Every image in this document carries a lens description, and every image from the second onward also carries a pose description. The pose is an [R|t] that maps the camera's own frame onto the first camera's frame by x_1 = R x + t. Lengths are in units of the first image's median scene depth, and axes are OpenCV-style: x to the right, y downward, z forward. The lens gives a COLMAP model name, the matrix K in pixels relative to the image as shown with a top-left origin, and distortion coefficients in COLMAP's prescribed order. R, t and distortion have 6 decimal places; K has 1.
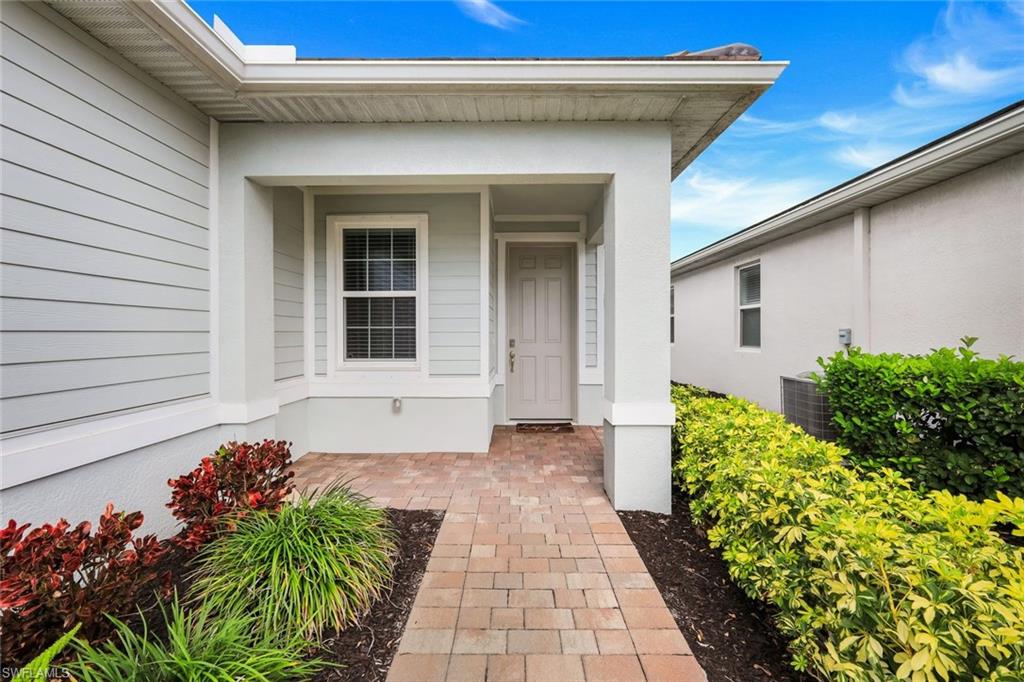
lens RADIAL K [[457.4, 0, 511.9], [0, 457.4, 338.0], [0, 0, 1]] dist [0.003533, 0.000341]
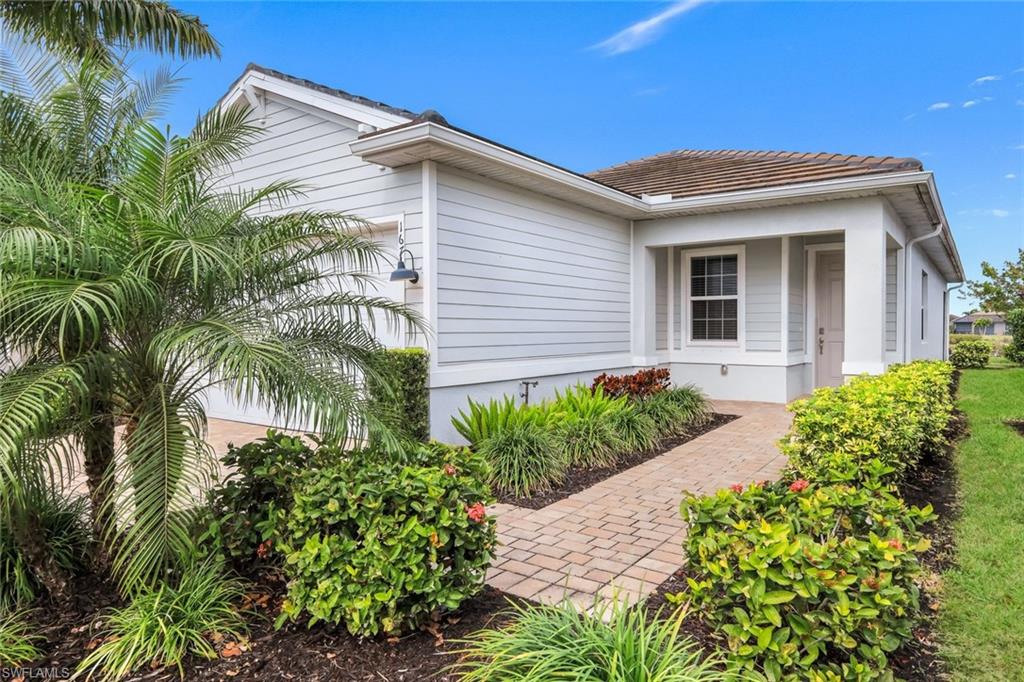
lens RADIAL K [[641.7, 0, 511.3], [0, 641.7, 339.0], [0, 0, 1]] dist [0.003822, 0.000429]
pose [[0.814244, 0.009135, -0.580451, 0.417486], [-0.004609, 0.999946, 0.009272, 0.026119], [0.580504, -0.004875, 0.814242, -1.173233]]
